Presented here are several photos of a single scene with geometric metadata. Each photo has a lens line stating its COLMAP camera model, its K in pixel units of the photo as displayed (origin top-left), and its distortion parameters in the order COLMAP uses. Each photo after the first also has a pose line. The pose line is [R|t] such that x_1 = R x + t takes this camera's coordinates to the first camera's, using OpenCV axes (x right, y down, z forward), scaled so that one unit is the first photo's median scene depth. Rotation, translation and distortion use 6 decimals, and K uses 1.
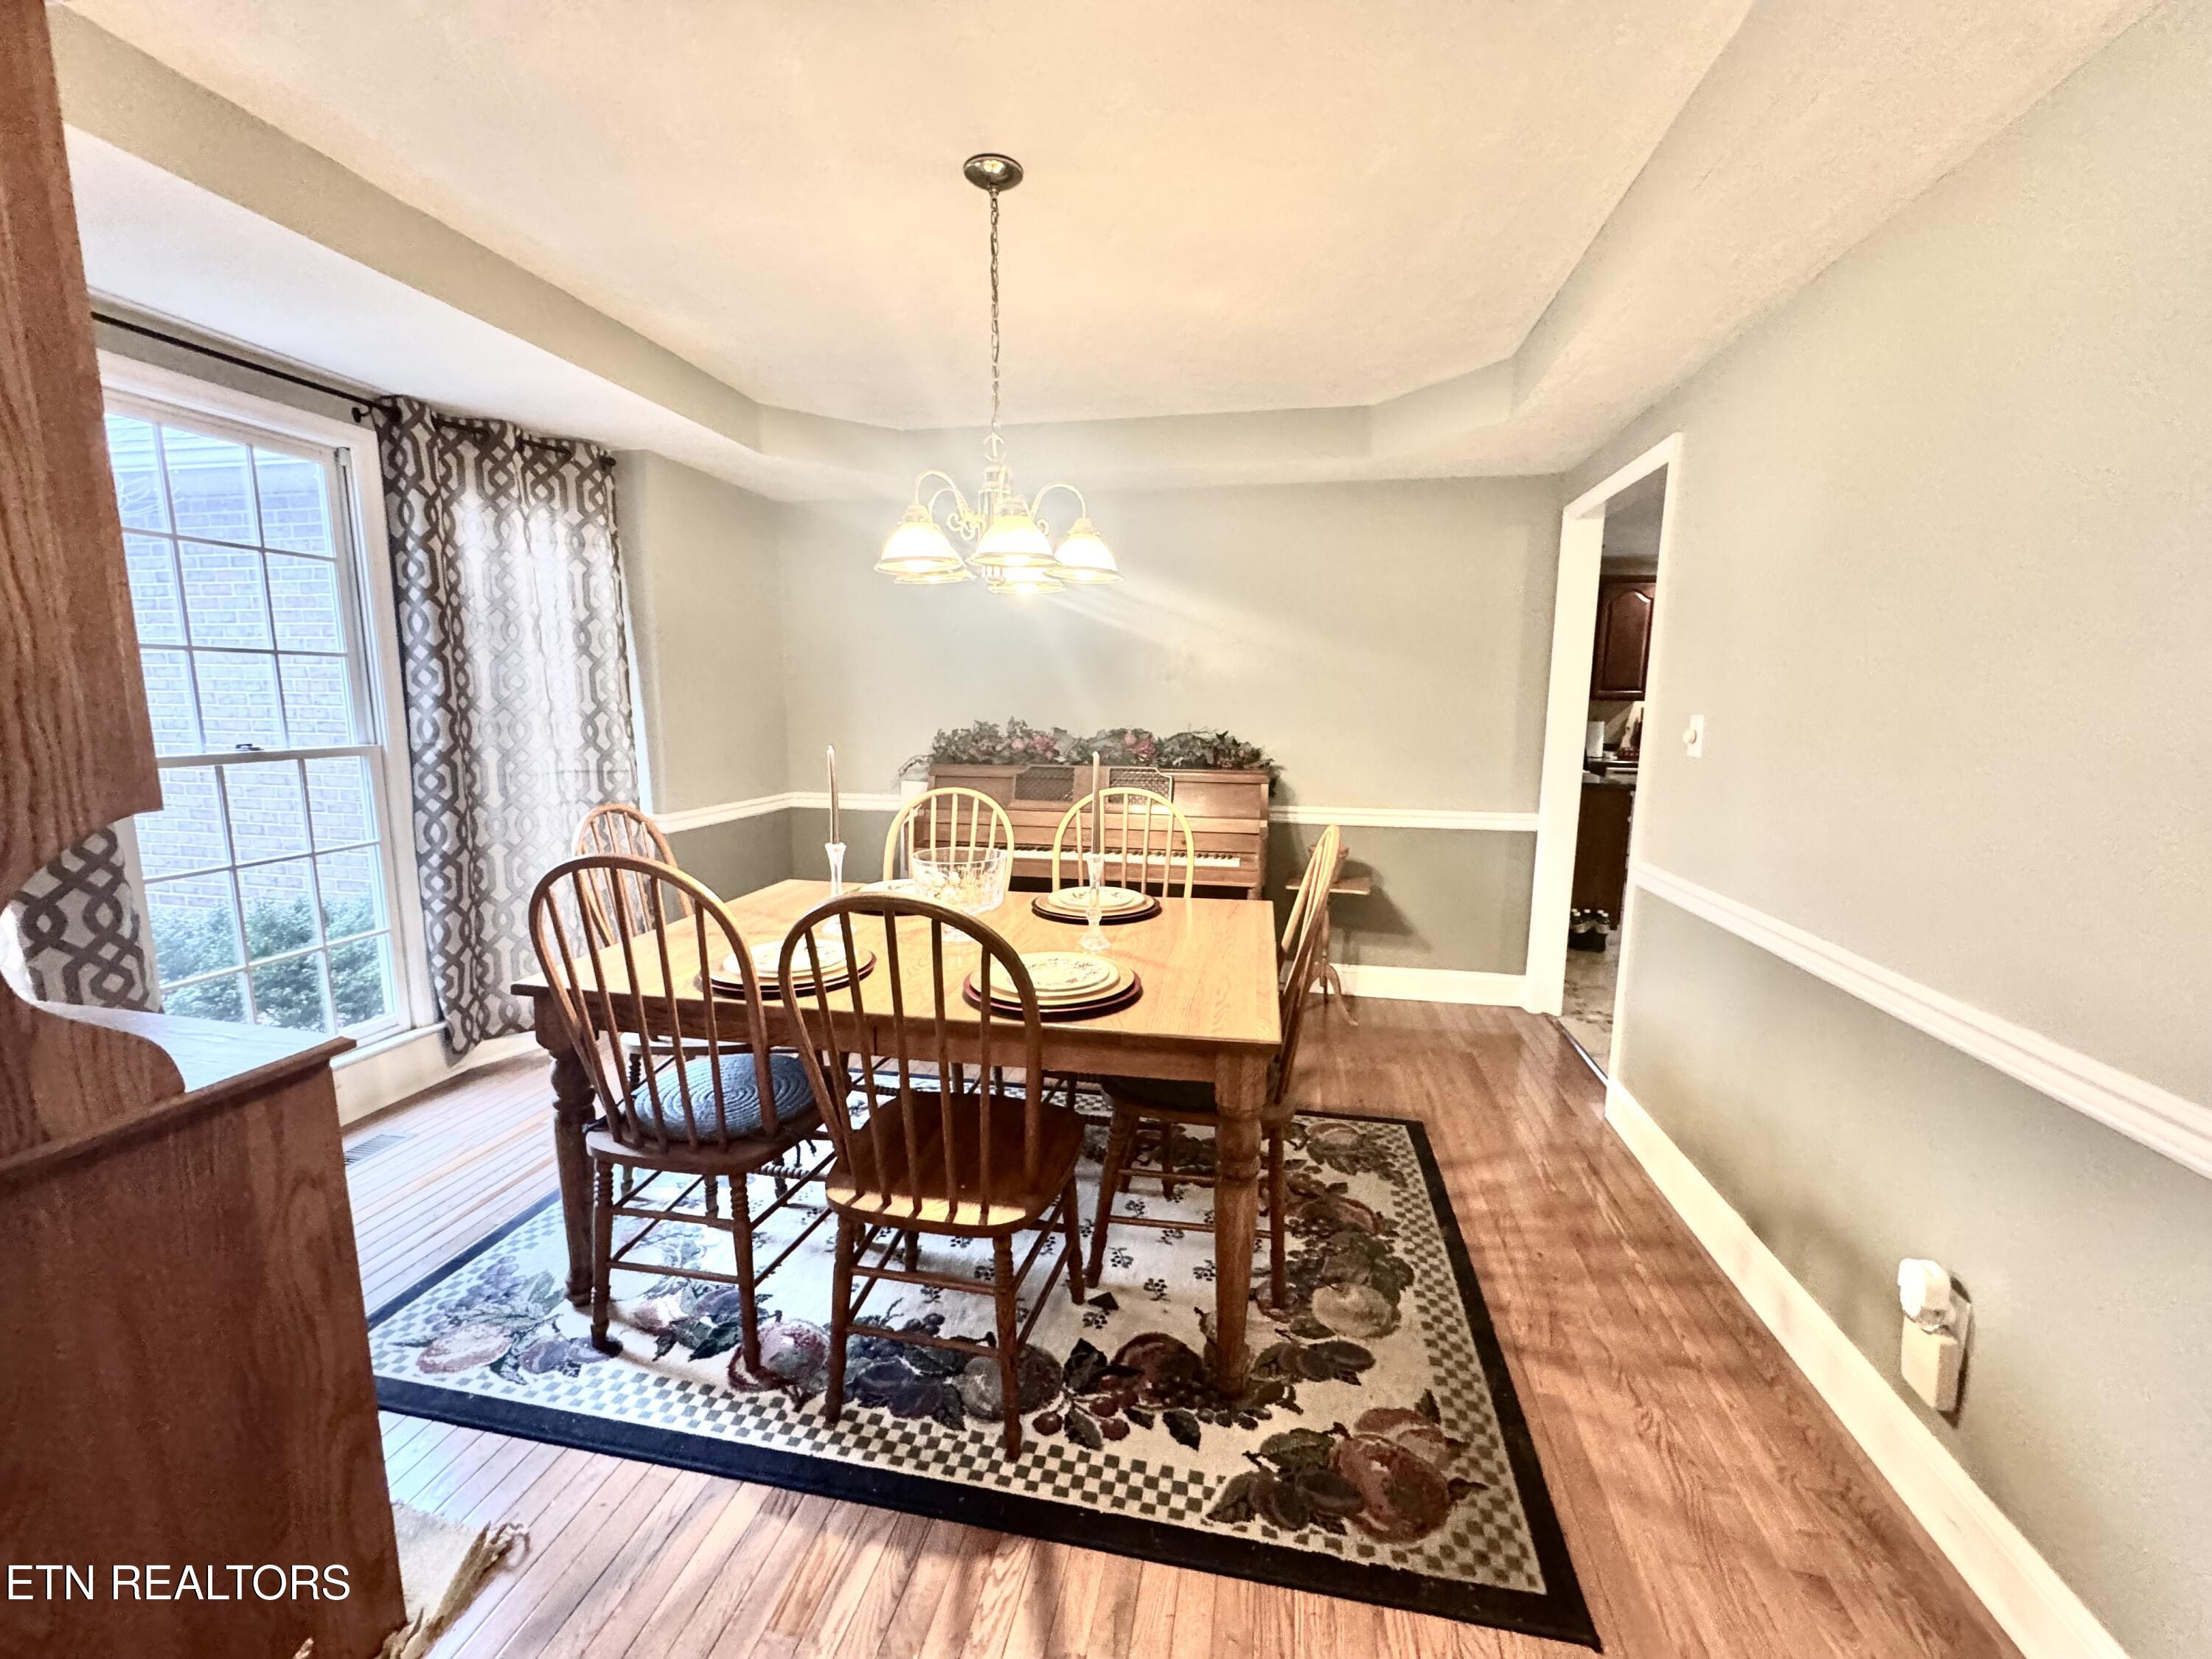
lens RADIAL K [[883.1, 0, 1105.4], [0, 883.1, 826.9], [0, 0, 1]] dist [-0.001970, -0.000340]
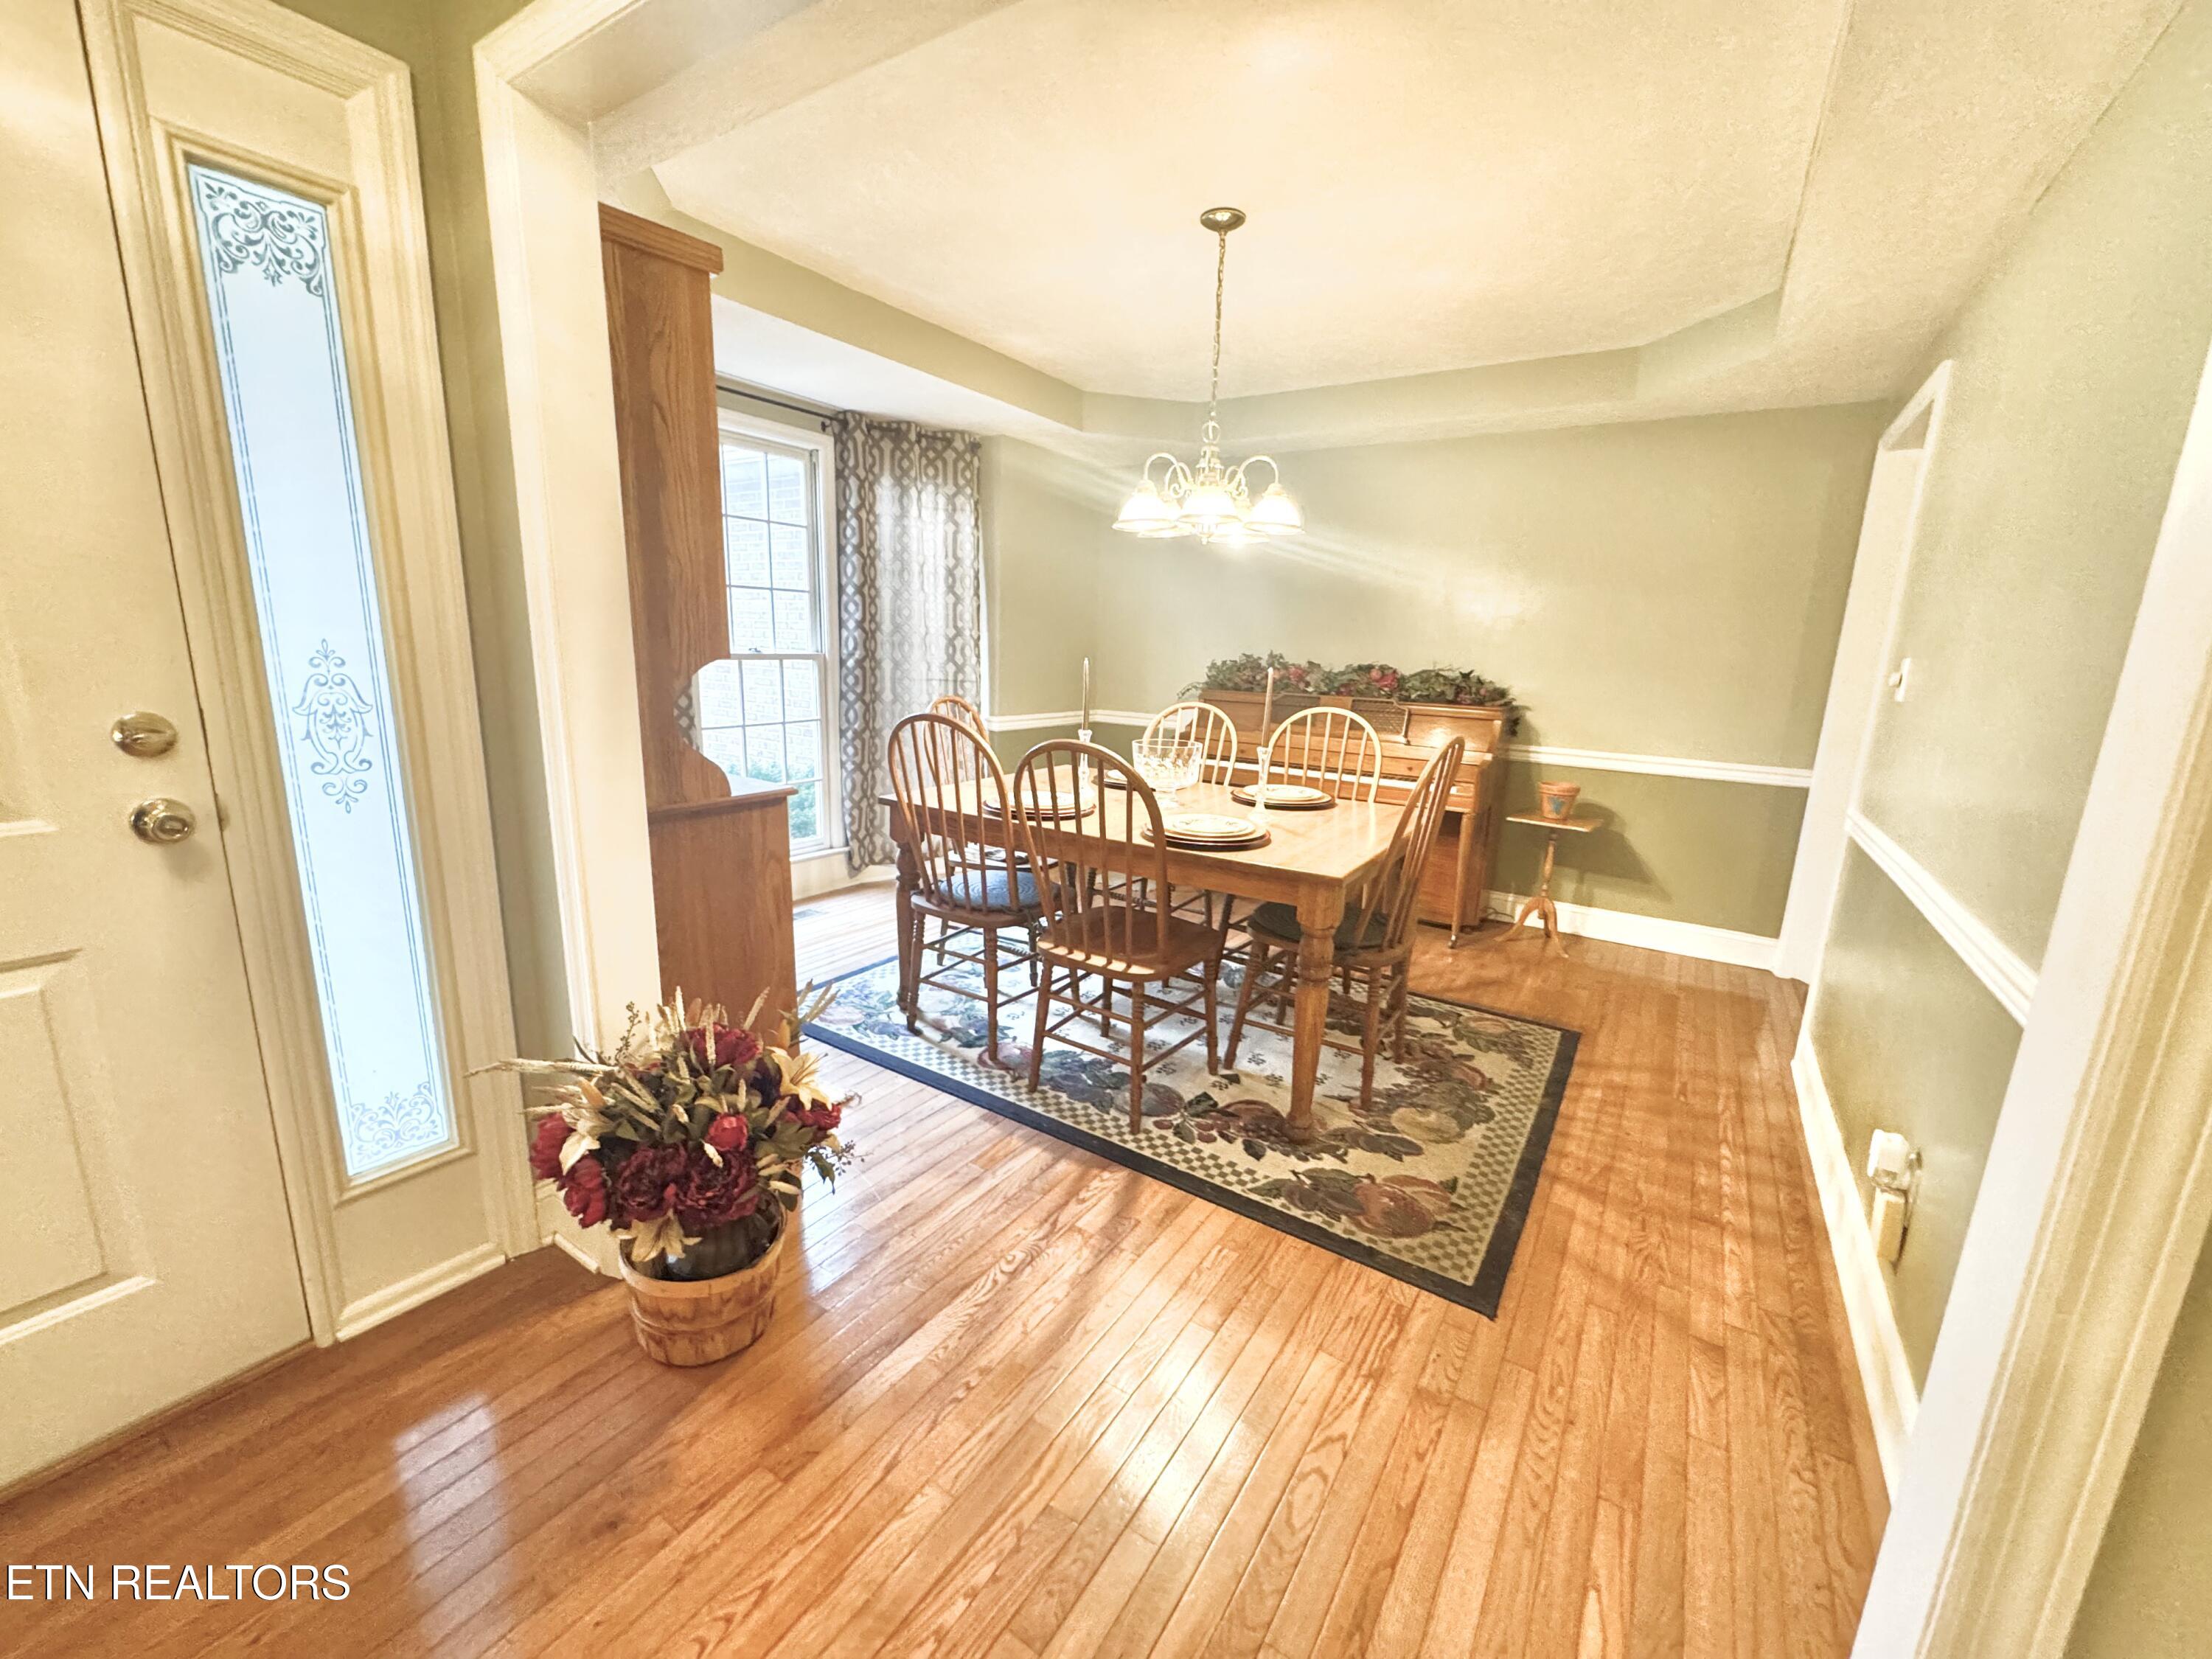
lens RADIAL K [[883.1, 0, 1106.1], [0, 883.1, 825.7], [0, 0, 1]] dist [-0.001970, -0.000340]
pose [[0.925001, 0.101440, -0.366173, 0.223017], [-0.081000, 0.994196, 0.070802, 0.061347], [0.371230, -0.035831, 0.927849, -0.248569]]
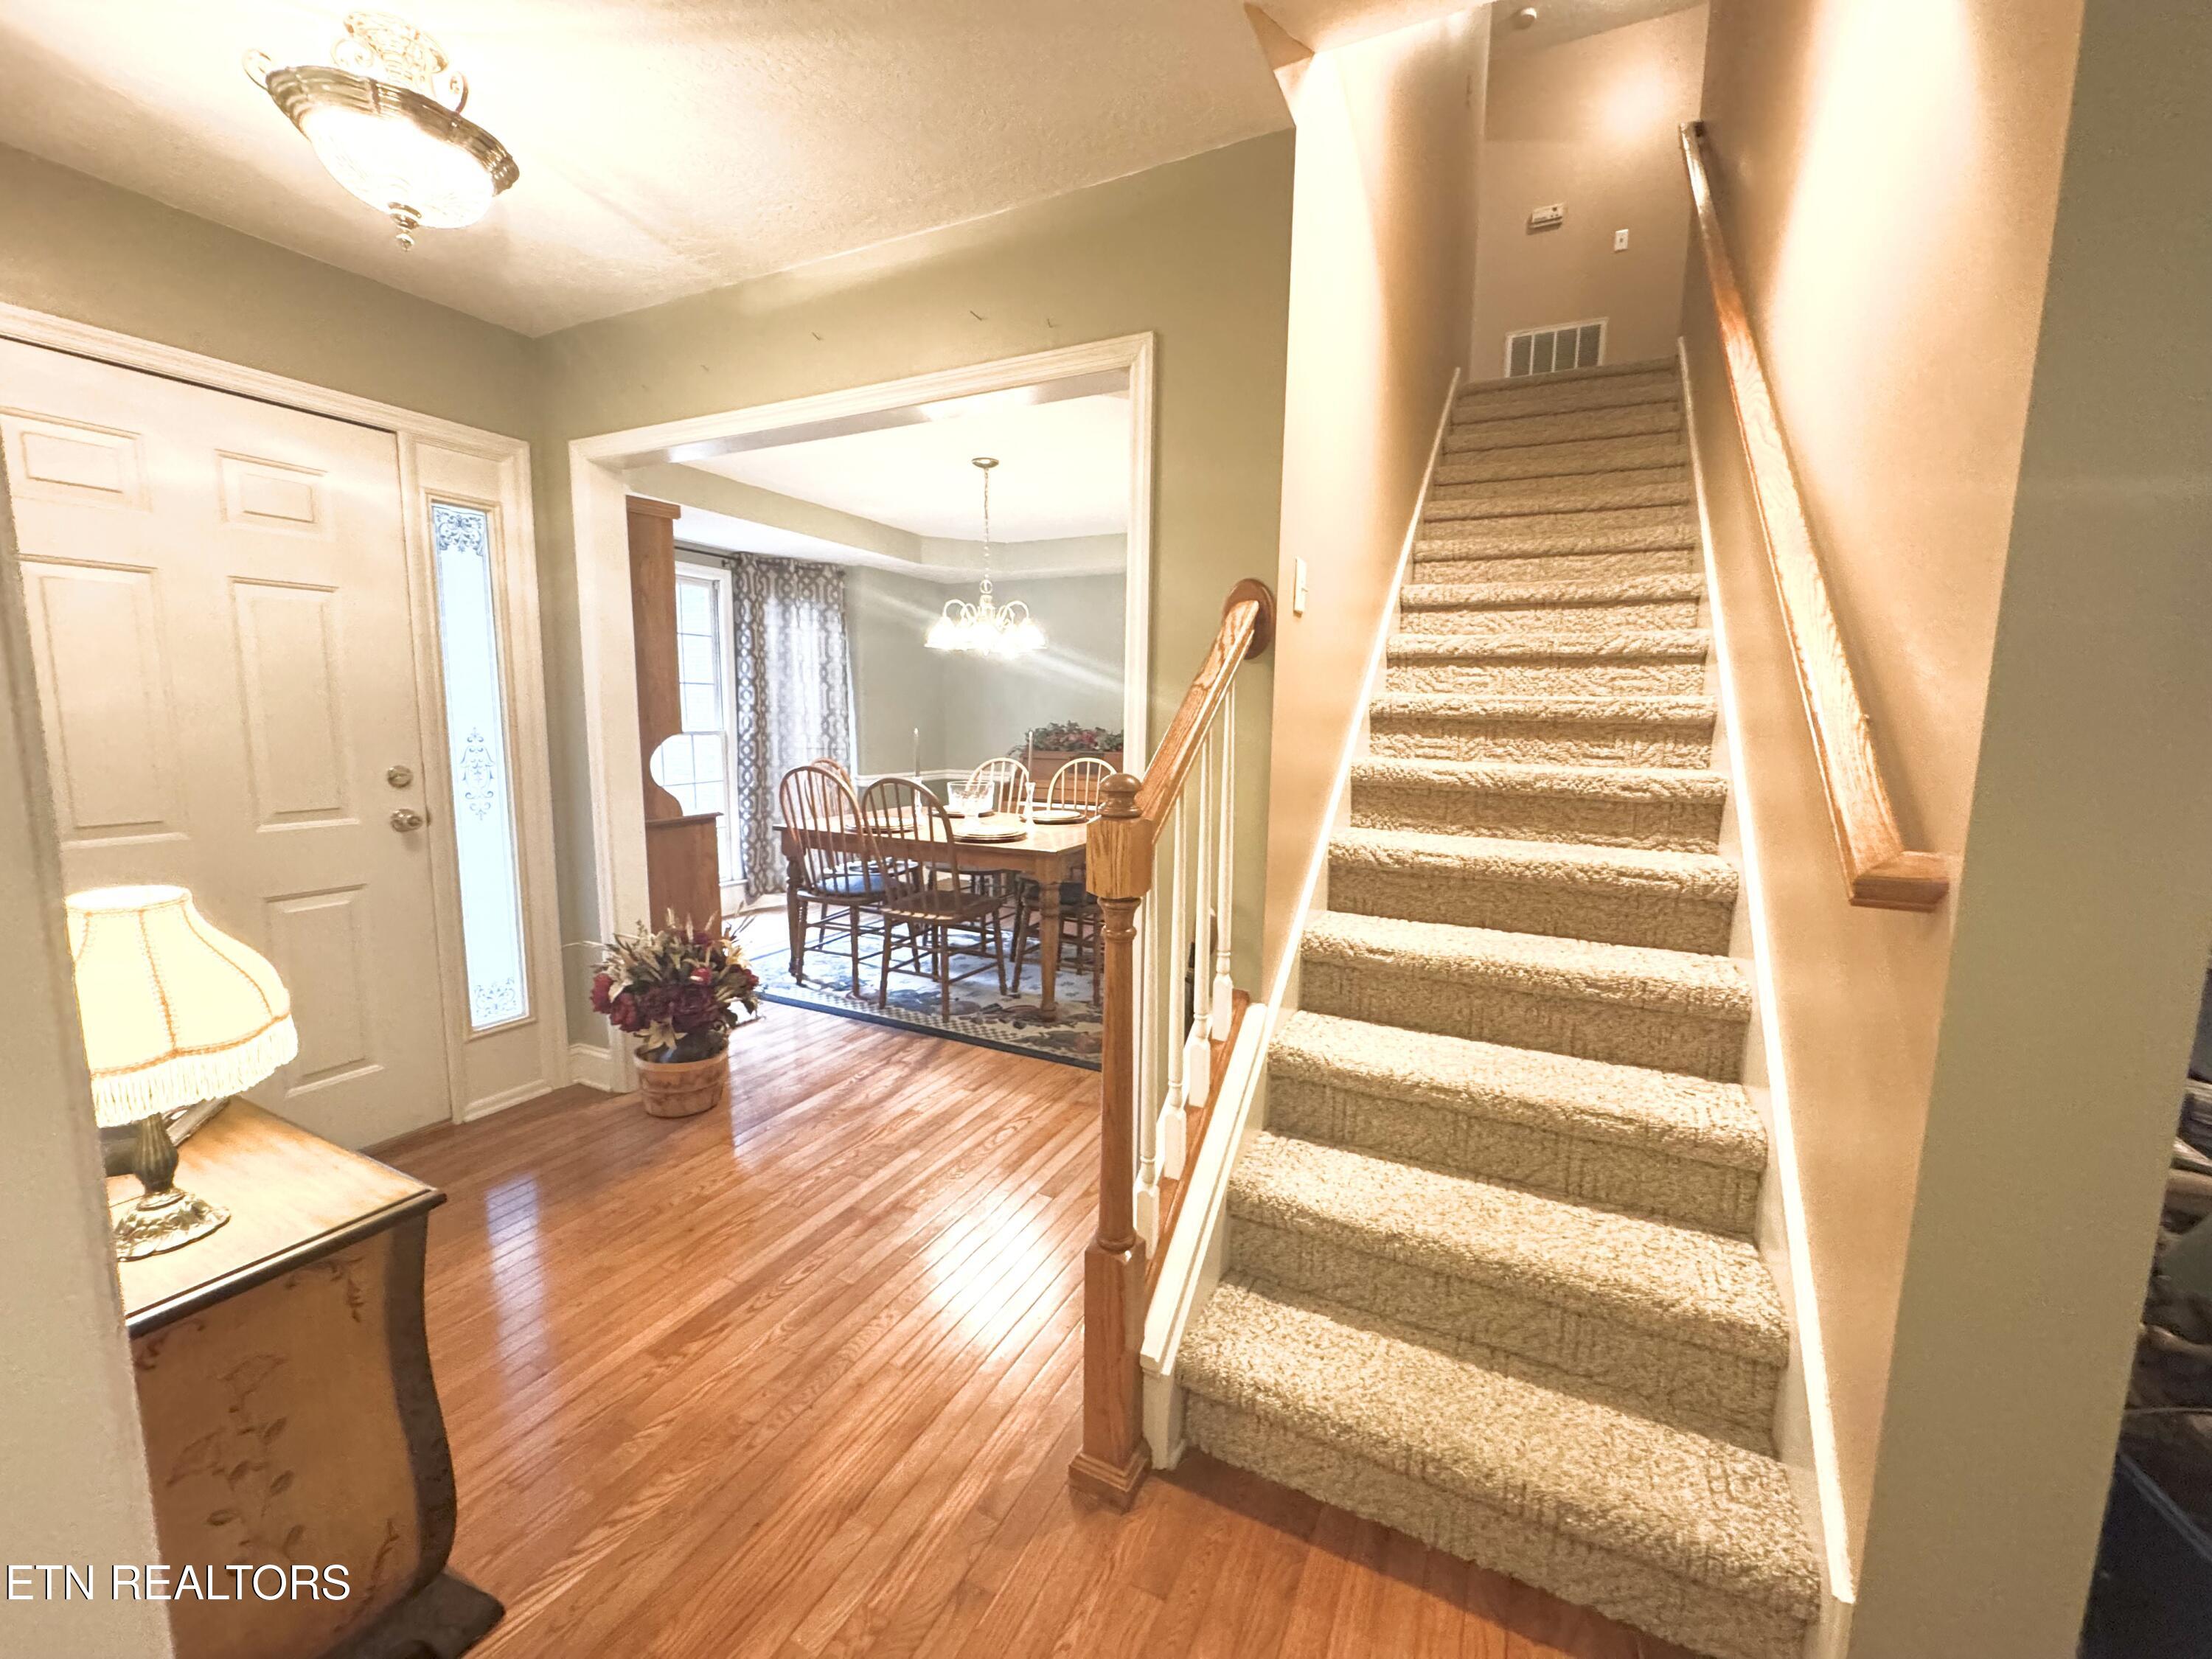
lens RADIAL K [[883.1, 0, 1106.5], [0, 883.1, 826.9], [0, 0, 1]] dist [-0.001970, -0.000340]
pose [[0.965477, 0.038191, -0.257674, 0.585526], [-0.042969, 0.998993, -0.012936, 0.128559], [0.256921, 0.023561, 0.966145, -0.773316]]
